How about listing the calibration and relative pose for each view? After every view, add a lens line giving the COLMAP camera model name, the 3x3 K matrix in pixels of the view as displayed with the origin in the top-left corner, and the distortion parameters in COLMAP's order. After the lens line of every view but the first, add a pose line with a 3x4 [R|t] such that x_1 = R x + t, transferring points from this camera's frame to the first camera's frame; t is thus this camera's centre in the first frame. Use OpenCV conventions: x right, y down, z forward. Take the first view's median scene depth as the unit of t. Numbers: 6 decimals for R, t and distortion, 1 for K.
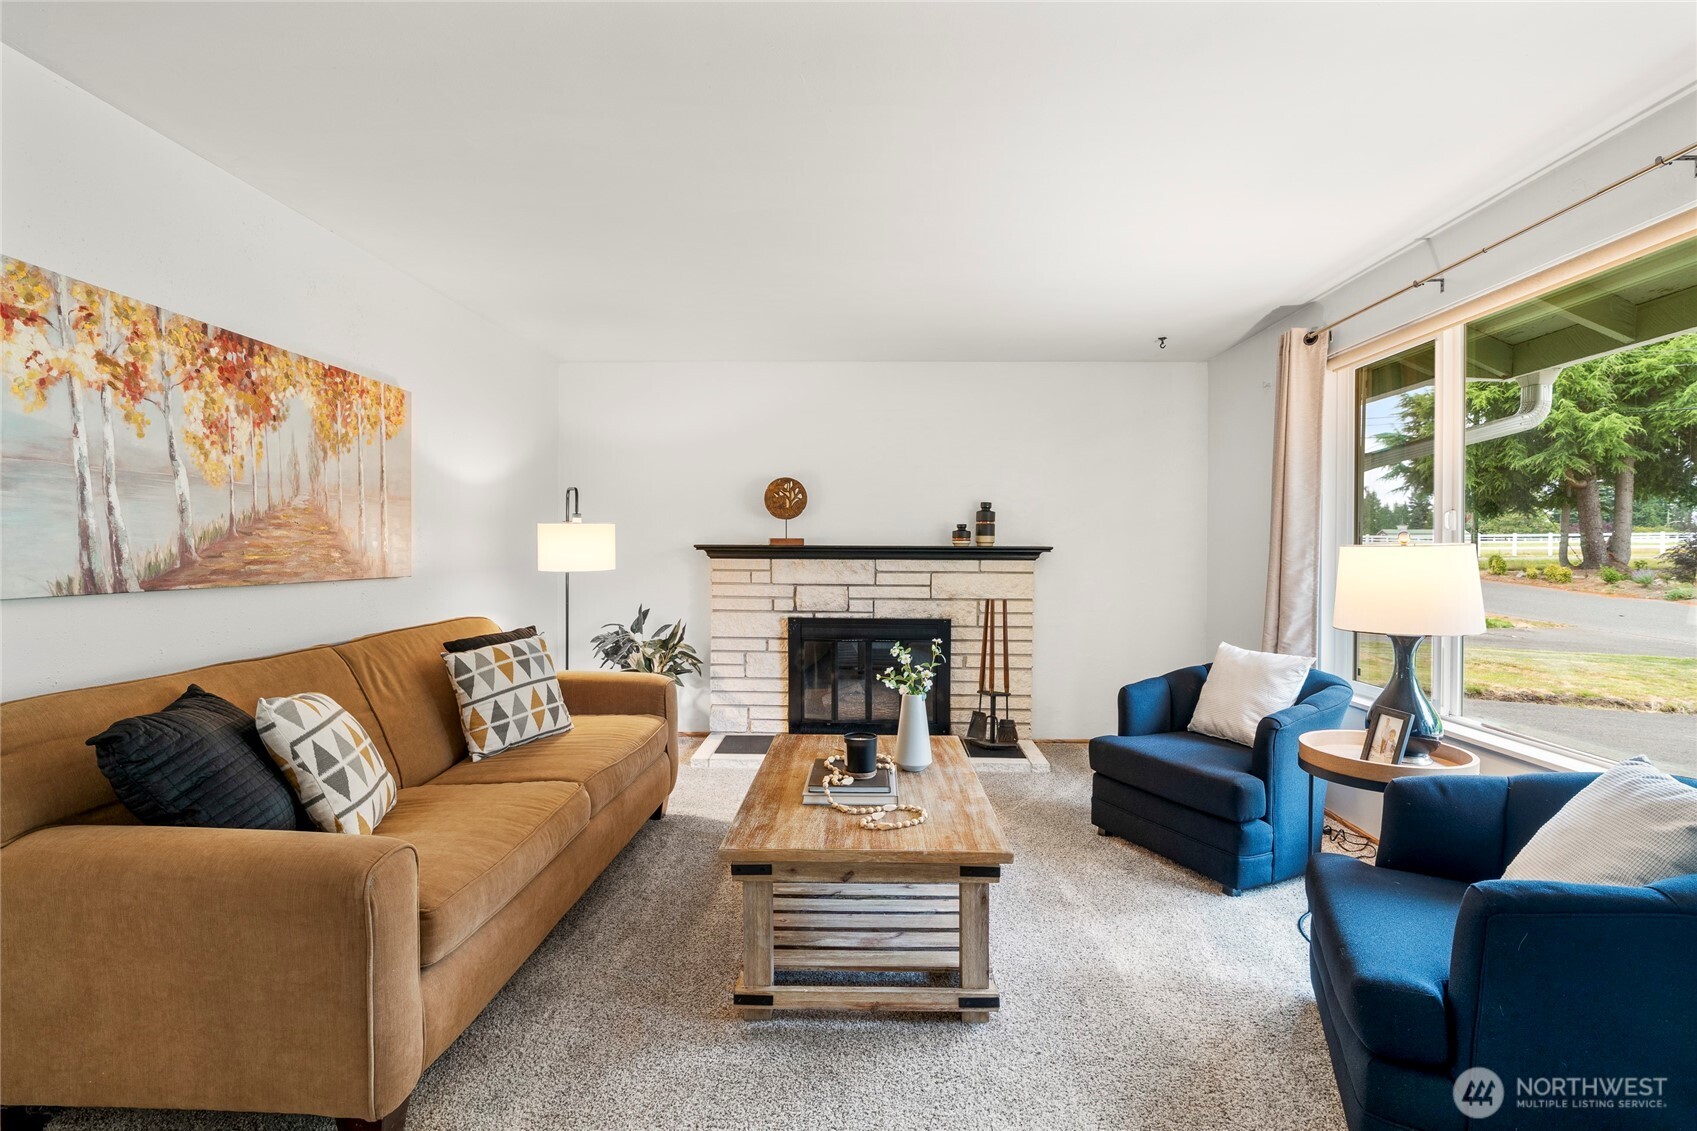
lens RADIAL K [[791.1, 0, 849.8], [0, 791.1, 552.1], [0, 0, 1]] dist [-0.004398, -0.000406]
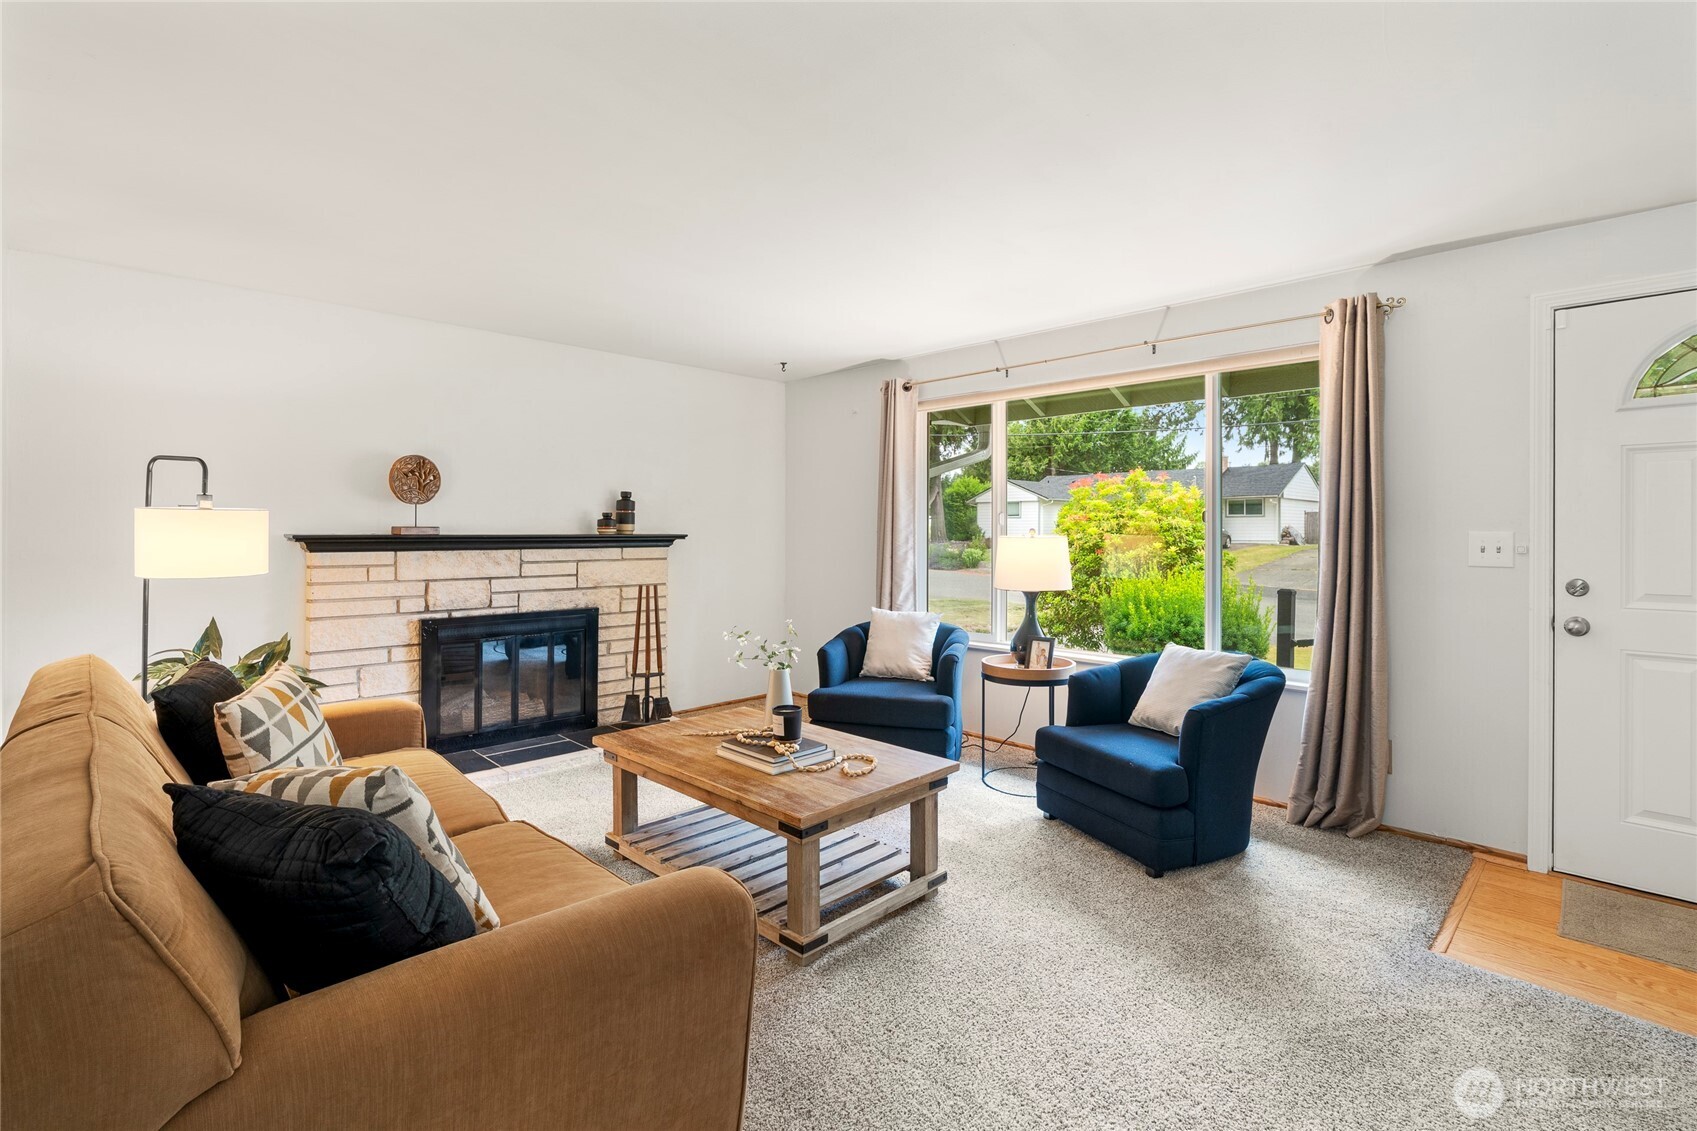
lens RADIAL K [[800.6, 0, 848.6], [0, 800.6, 534.8], [0, 0, 1]] dist [-0.001093, 0.000341]
pose [[0.681893, -0.008054, 0.731408, -0.399424], [0.003888, 0.999965, 0.007387, -0.013499], [-0.731442, -0.002194, 0.681900, 0.077023]]
